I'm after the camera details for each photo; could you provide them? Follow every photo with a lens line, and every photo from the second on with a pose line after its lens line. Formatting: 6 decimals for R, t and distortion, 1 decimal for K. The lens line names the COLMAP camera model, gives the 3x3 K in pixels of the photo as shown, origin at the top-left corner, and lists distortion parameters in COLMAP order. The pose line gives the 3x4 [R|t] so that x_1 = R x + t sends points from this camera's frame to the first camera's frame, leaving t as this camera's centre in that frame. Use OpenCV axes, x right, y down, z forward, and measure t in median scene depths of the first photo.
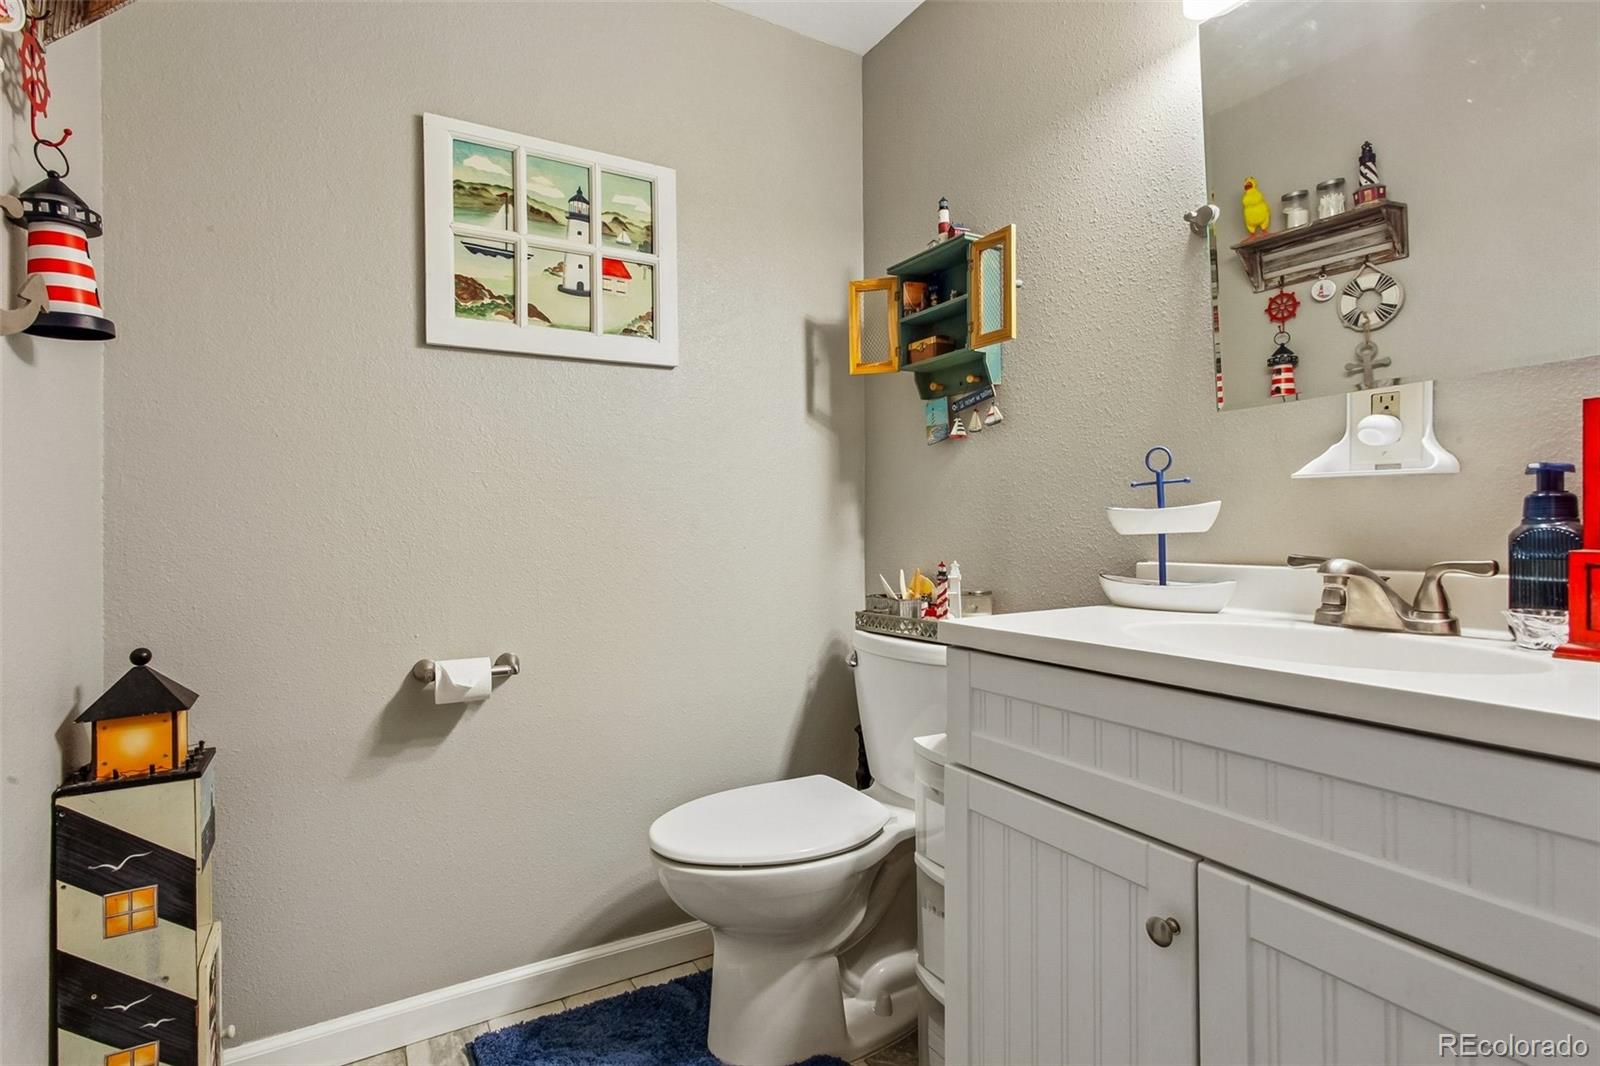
lens RADIAL K [[788.8, 0, 805.8], [0, 788.8, 539.9], [0, 0, 1]] dist [-0.016691, 0.015056]
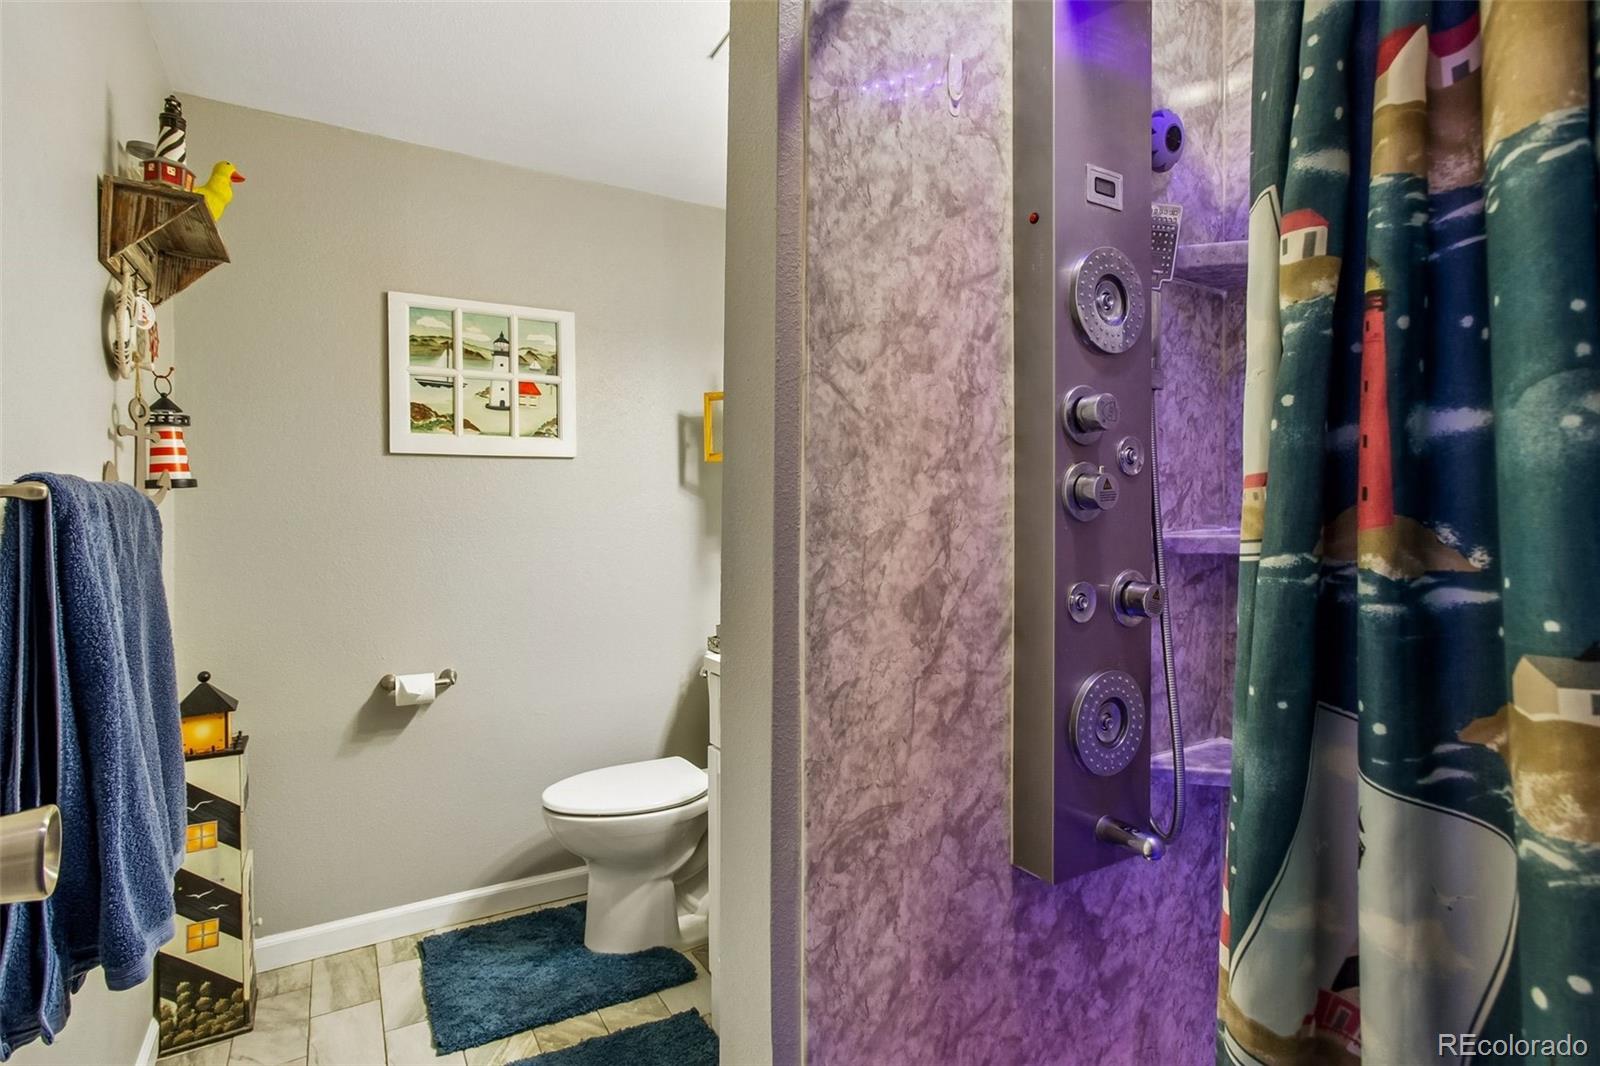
lens RADIAL K [[788.2, 0, 788.0], [0, 788.2, 533.5], [0, 0, 1]] dist [-0.025231, 0.023314]
pose [[1.000000, -0.000204, 0.000382, 0.230903], [0.000205, 0.999999, -0.001142, -0.098749], [-0.000381, 0.001142, 0.999999, -0.409658]]
